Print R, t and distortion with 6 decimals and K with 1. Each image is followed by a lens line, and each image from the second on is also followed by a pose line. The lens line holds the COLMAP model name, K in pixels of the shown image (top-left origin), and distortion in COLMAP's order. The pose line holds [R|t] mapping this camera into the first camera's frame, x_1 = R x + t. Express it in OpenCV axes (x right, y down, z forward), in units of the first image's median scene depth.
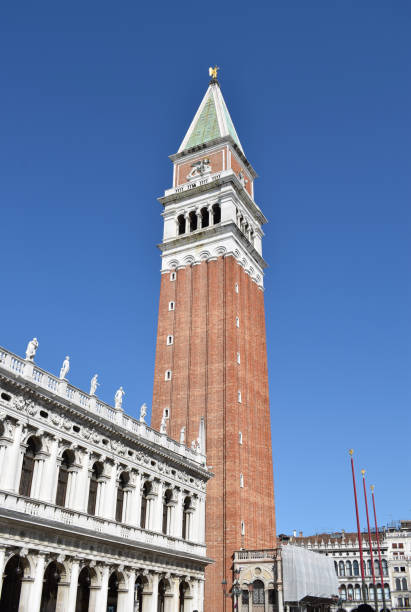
lens RADIAL K [[580.3, 0, 205.5], [0, 580.3, 306.0], [0, 0, 1]] dist [-0.065959, -0.010621]
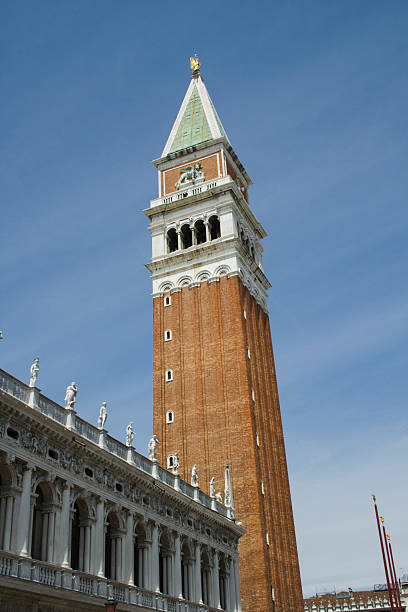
lens RADIAL K [[679.7, 0, 204.0], [0, 679.7, 306.0], [0, 0, 1]] dist [-0.056000, 0.006525]
pose [[0.996091, -0.021291, 0.085733, -0.090778], [0.024132, 0.999189, -0.032231, -0.009853], [-0.084978, 0.034174, 0.995797, -0.008493]]
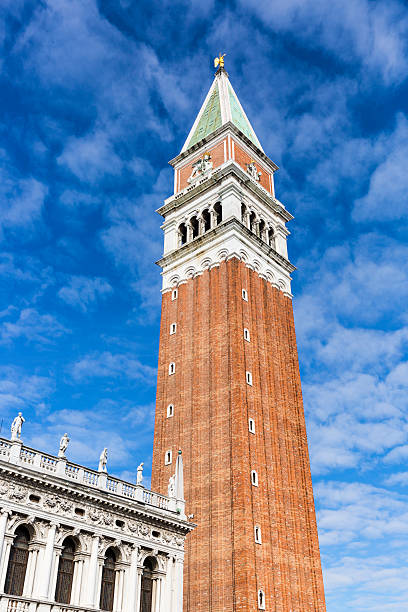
lens RADIAL K [[627.6, 0, 205.1], [0, 627.6, 317.1], [0, 0, 1]] dist [0.015357, 0.019075]
pose [[0.971720, -0.138350, -0.191361, 0.159985], [0.122949, 0.988306, -0.090196, 0.070611], [0.201602, 0.064118, 0.977367, 0.128522]]
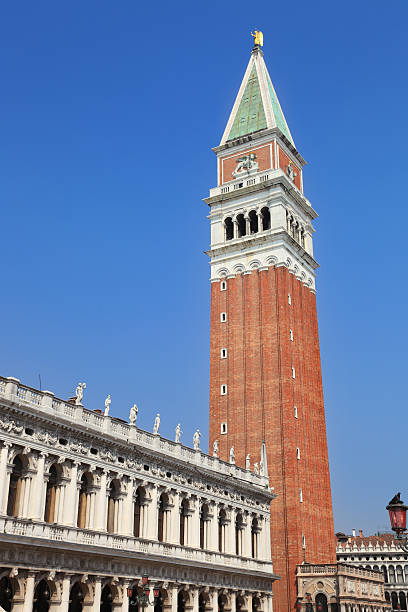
lens RADIAL K [[735.7, 0, 207.2], [0, 735.7, 297.5], [0, 0, 1]] dist [0.087312, 0.033198]
pose [[0.998940, -0.027449, -0.036941, -0.038851], [0.030676, 0.995484, 0.089834, -0.148117], [0.034309, -0.090872, 0.995271, -0.254491]]
